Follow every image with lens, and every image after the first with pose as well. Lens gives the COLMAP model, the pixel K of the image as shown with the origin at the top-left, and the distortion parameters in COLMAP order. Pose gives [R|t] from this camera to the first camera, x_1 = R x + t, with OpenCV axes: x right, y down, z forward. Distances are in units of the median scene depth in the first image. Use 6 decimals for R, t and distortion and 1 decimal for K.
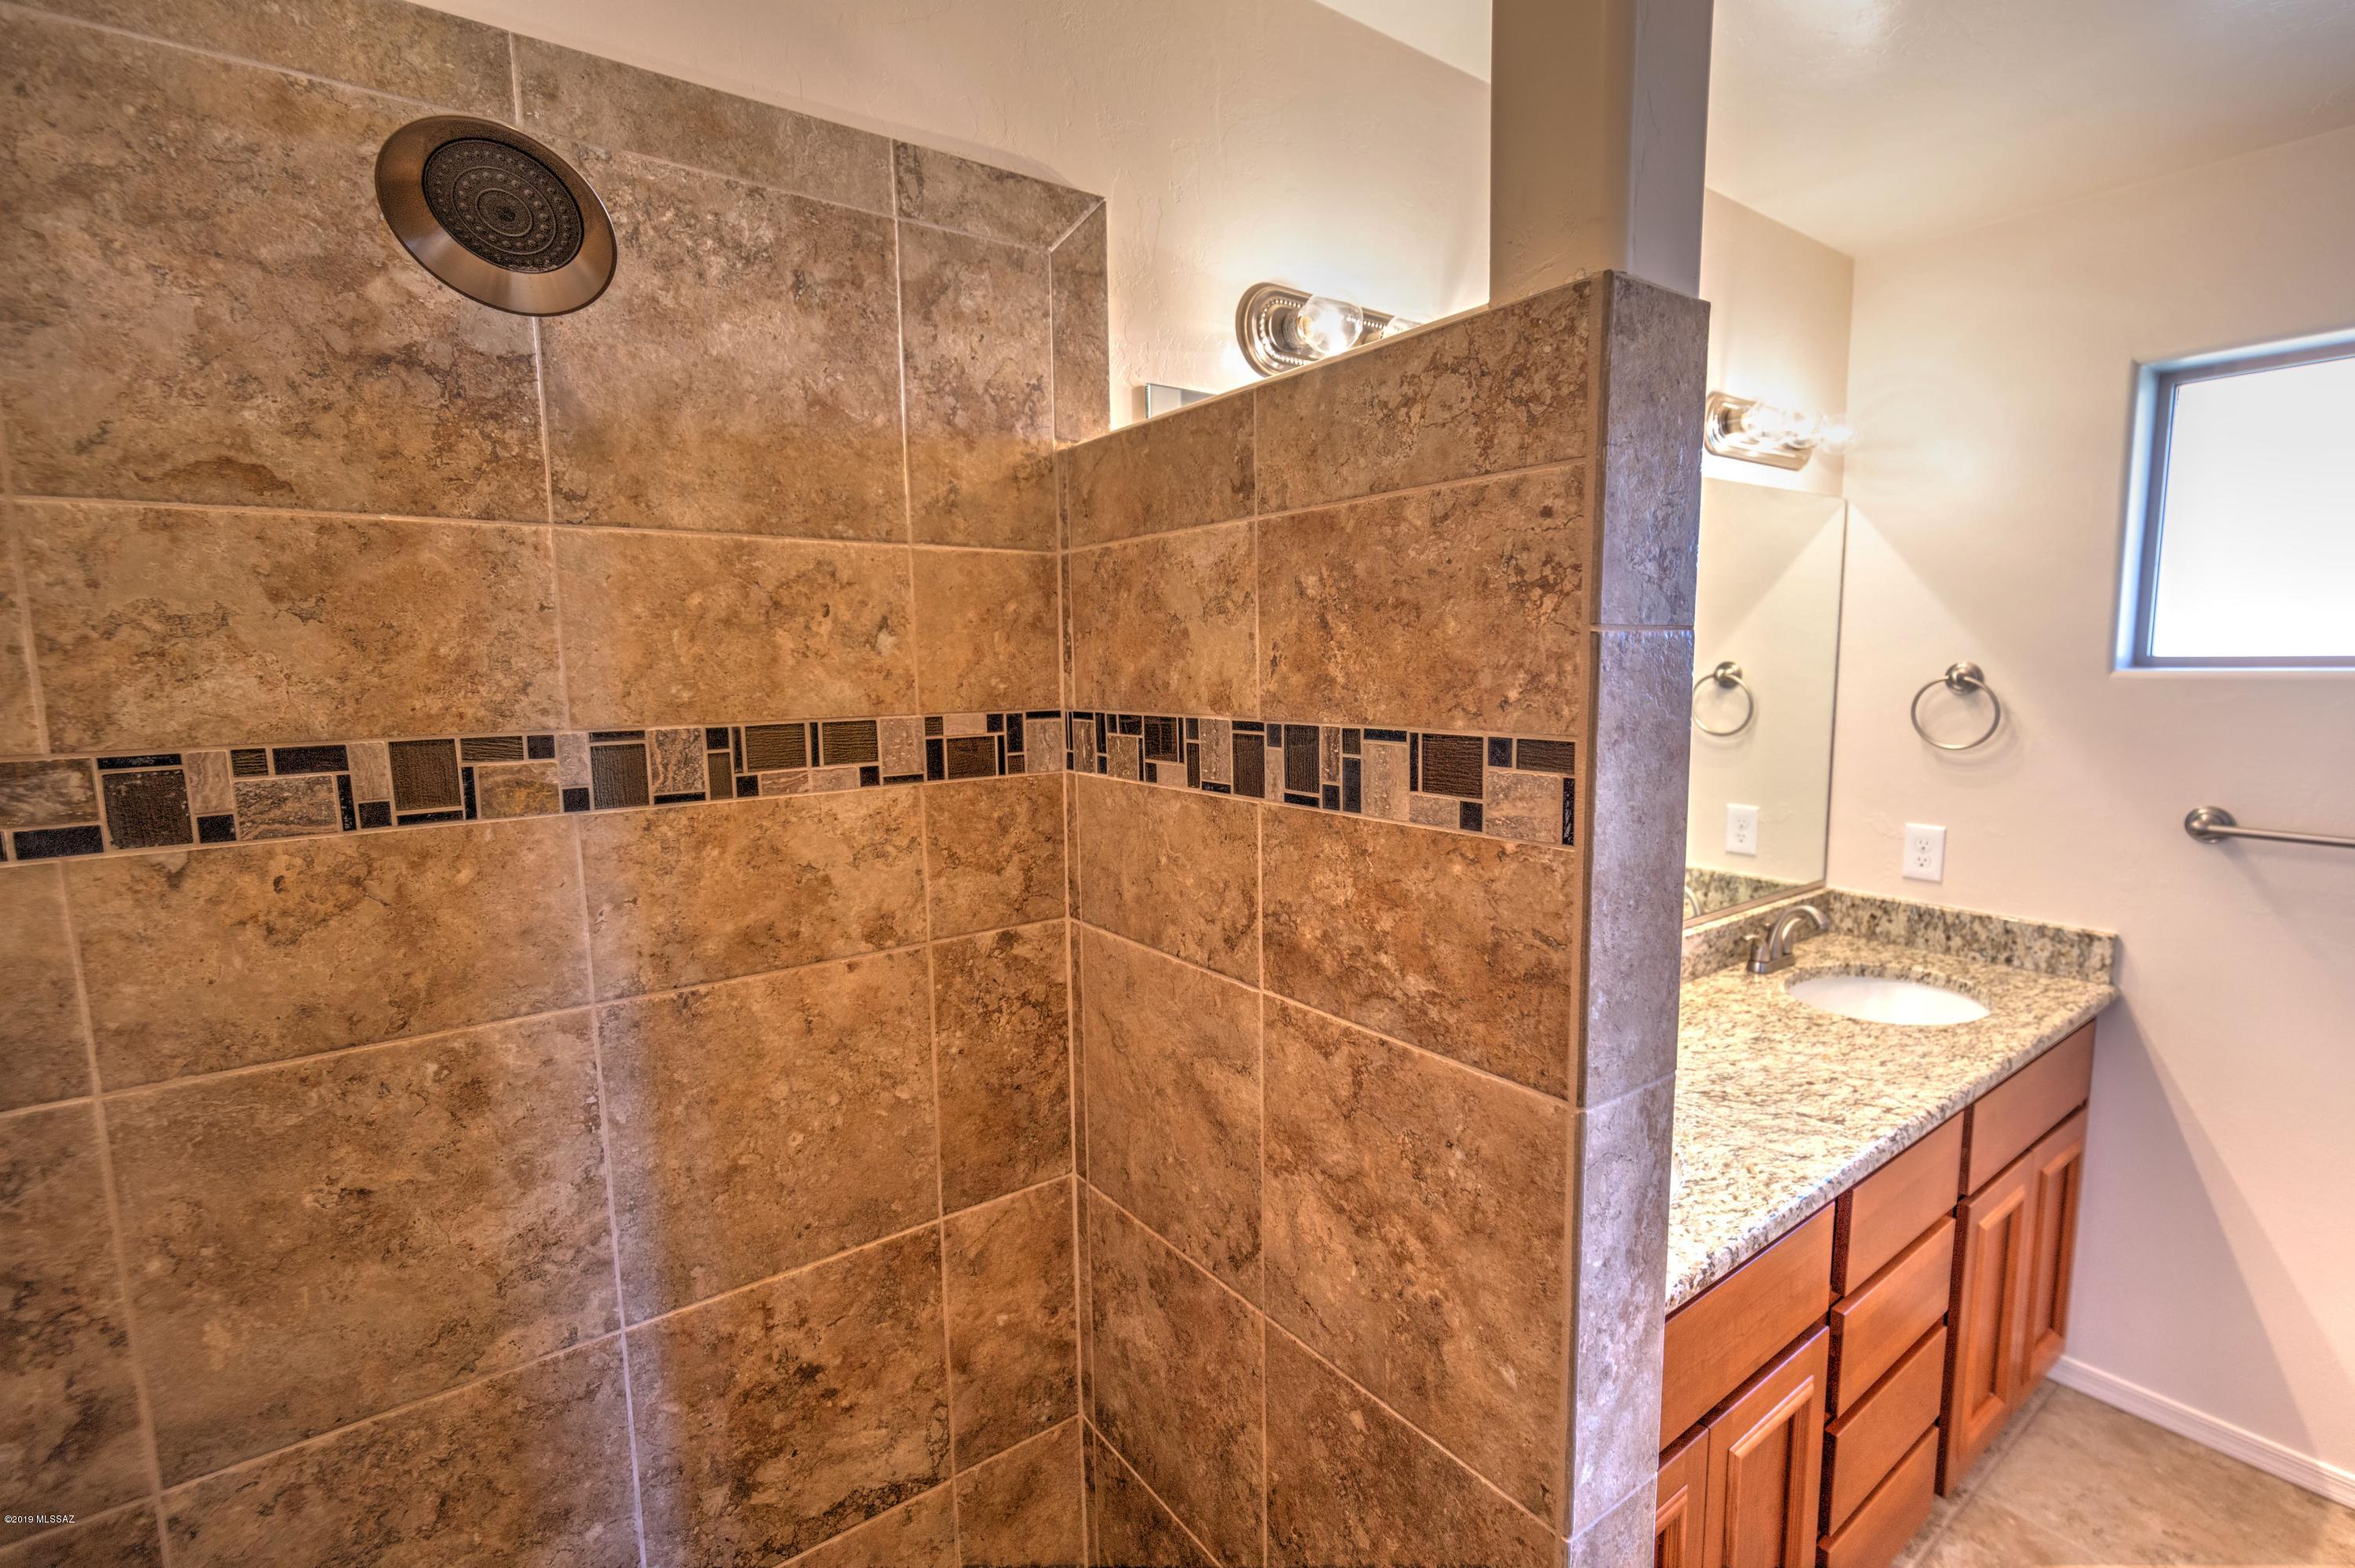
lens RADIAL K [[1044.4, 0, 1241.1], [0, 1044.4, 777.6], [0, 0, 1]] dist [-0.000821, 0.000106]
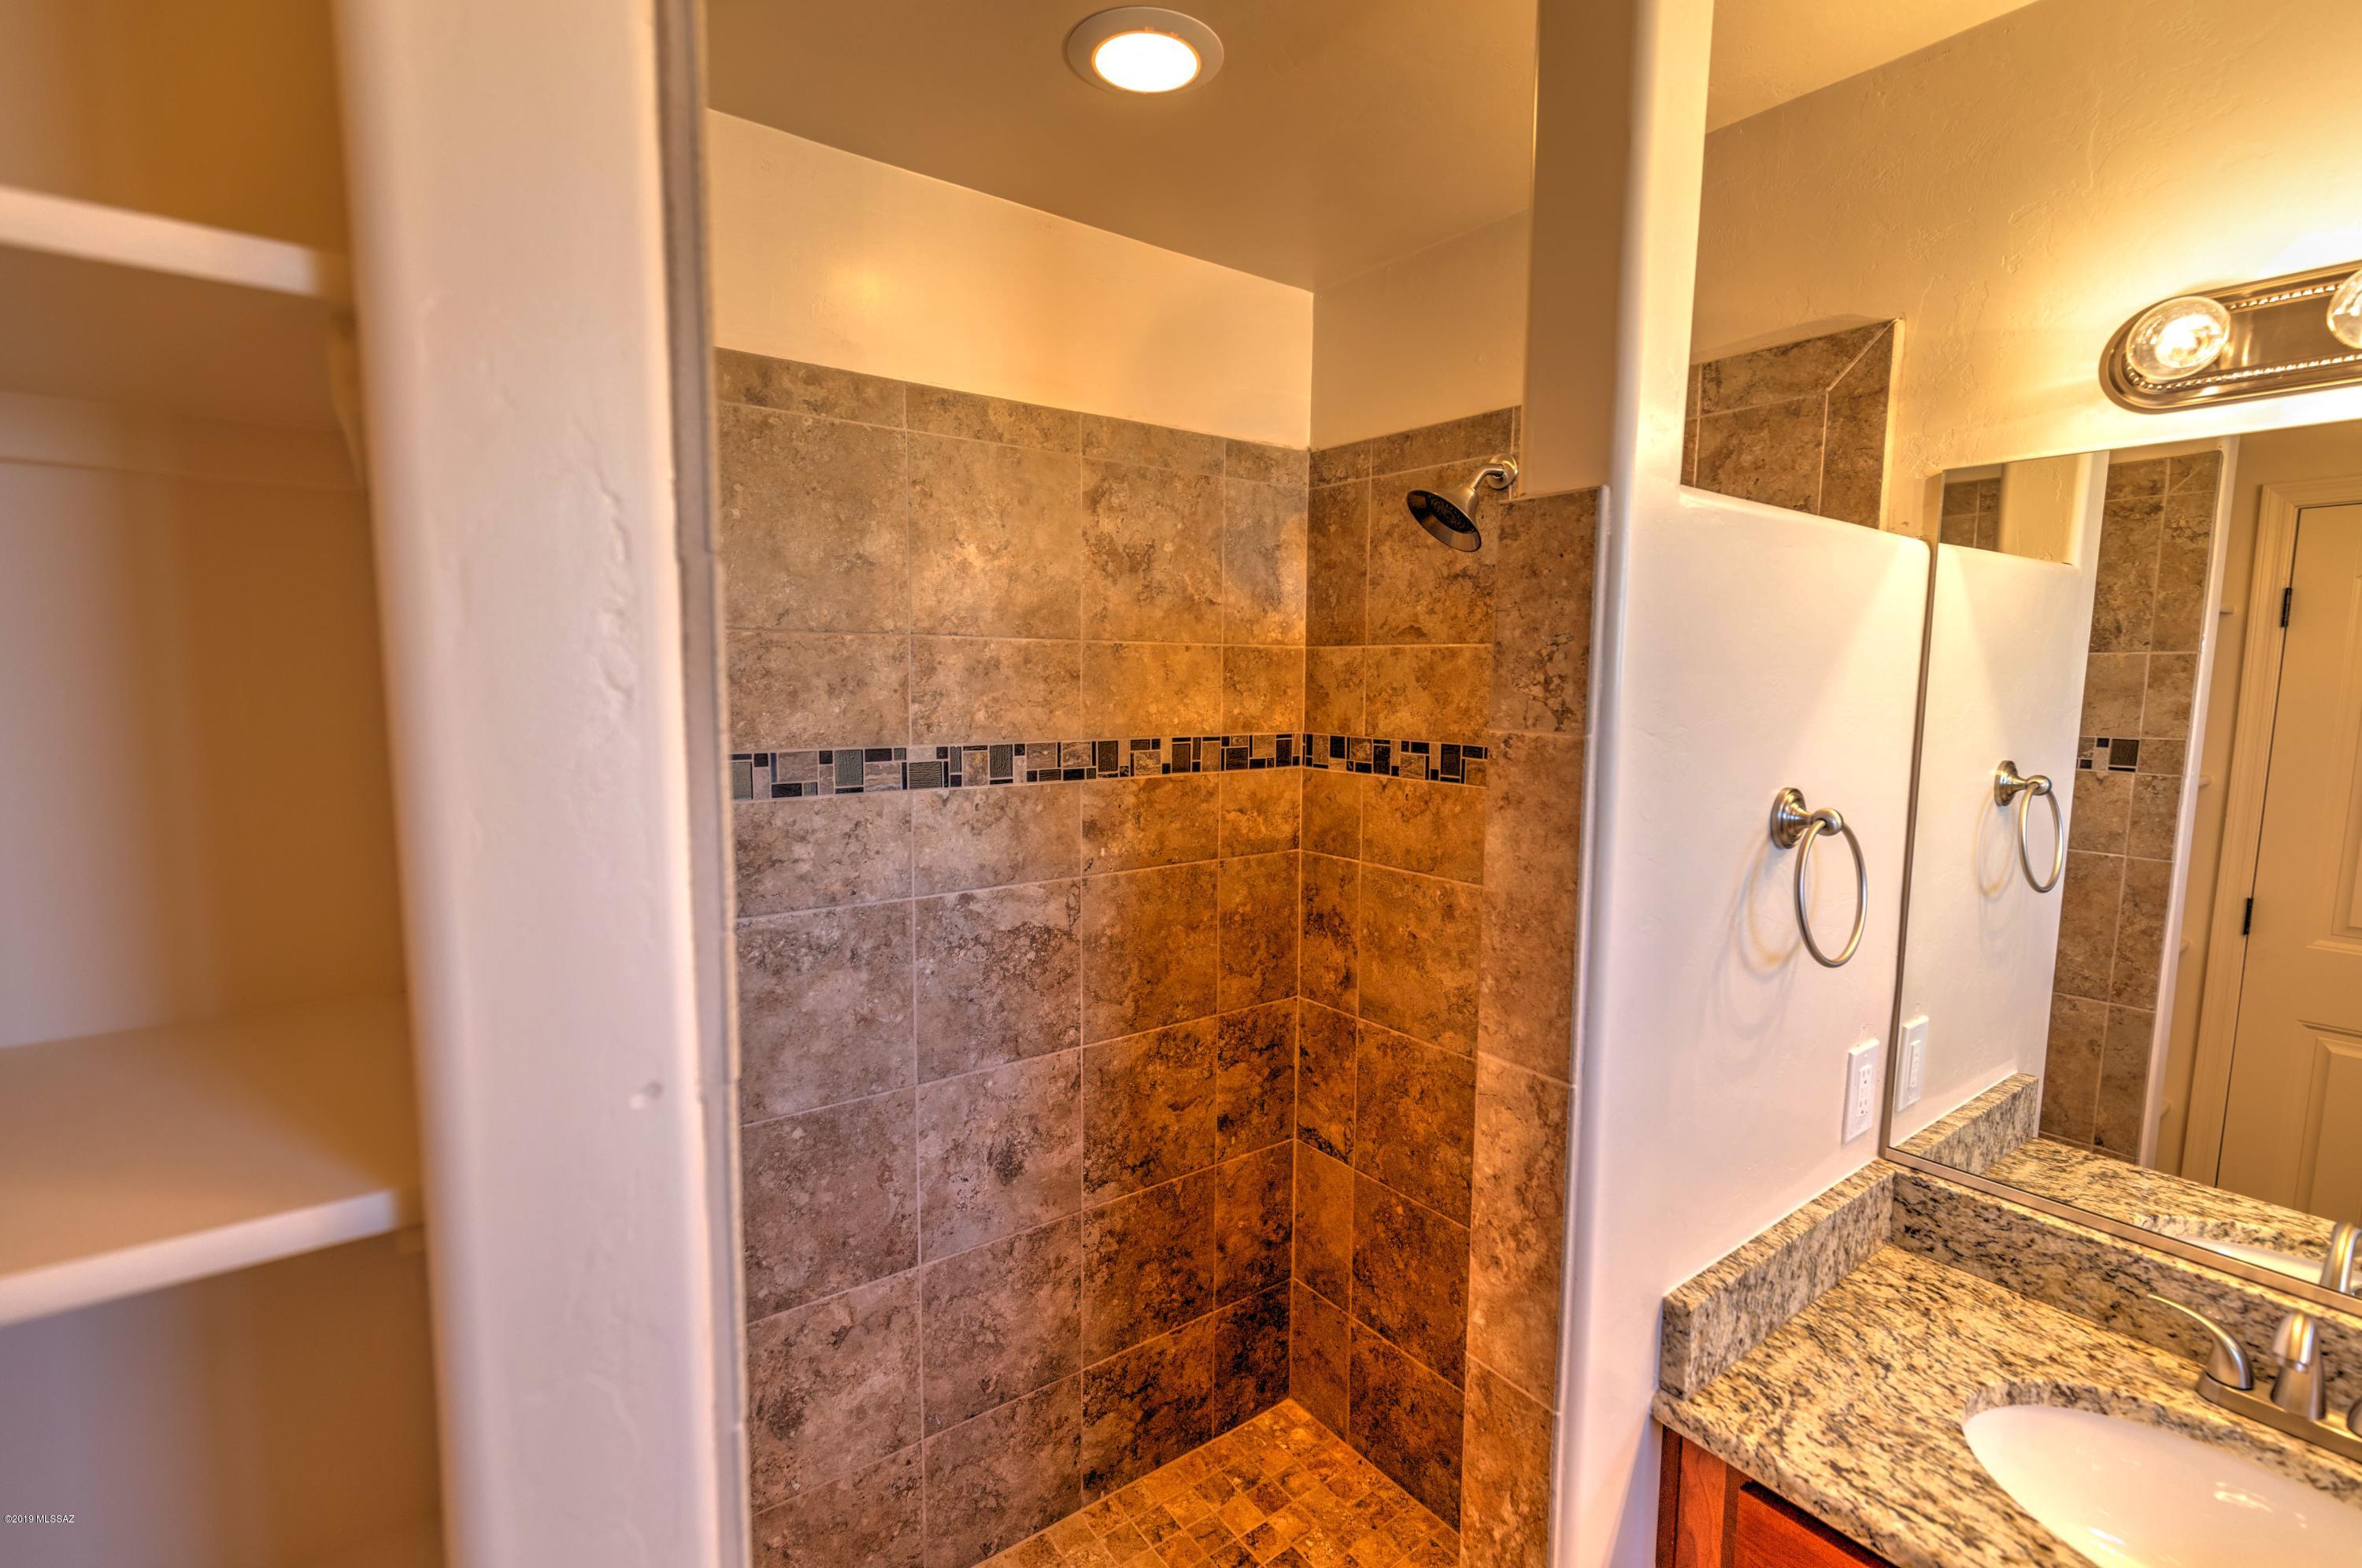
lens RADIAL K [[1054.2, 0, 1181.0], [0, 1054.2, 784.0], [0, 0, 1]] dist [0.001296, 0.000732]
pose [[-0.002616, 0.120889, -0.992663, 0.591938], [-0.132535, 0.983867, 0.120167, -0.059775], [0.991175, 0.131877, 0.013448, 0.170750]]
